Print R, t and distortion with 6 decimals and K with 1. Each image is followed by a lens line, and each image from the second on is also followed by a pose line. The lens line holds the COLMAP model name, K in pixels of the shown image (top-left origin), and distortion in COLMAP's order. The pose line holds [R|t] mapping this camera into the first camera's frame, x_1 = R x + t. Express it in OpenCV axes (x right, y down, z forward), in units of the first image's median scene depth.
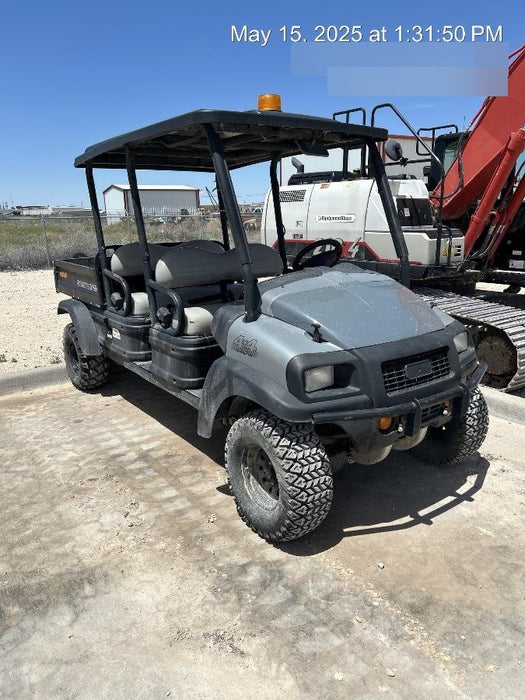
lens RADIAL K [[516.1, 0, 261.4], [0, 516.1, 351.2], [0, 0, 1]] dist [0.063850, 0.001366]
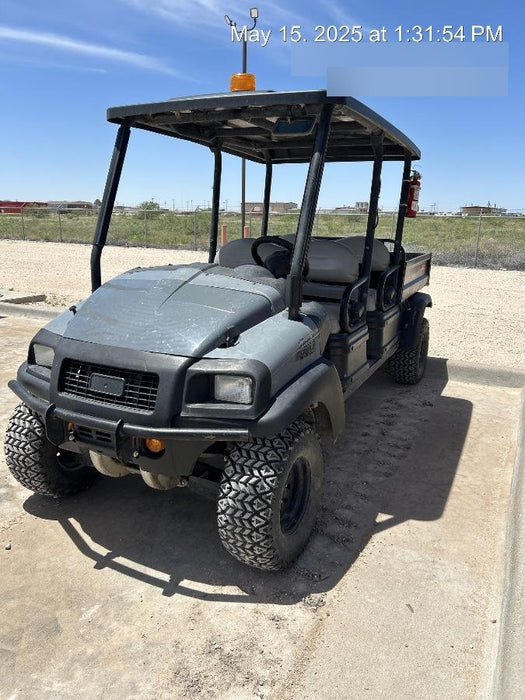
lens RADIAL K [[516.1, 0, 267.6], [0, 516.1, 352.3], [0, 0, 1]] dist [0.063850, 0.001366]
pose [[0.464598, 0.245066, -0.850935, 1.073866], [-0.258504, 0.956620, 0.134363, -0.187455], [0.846950, 0.157545, 0.507795, 0.736373]]
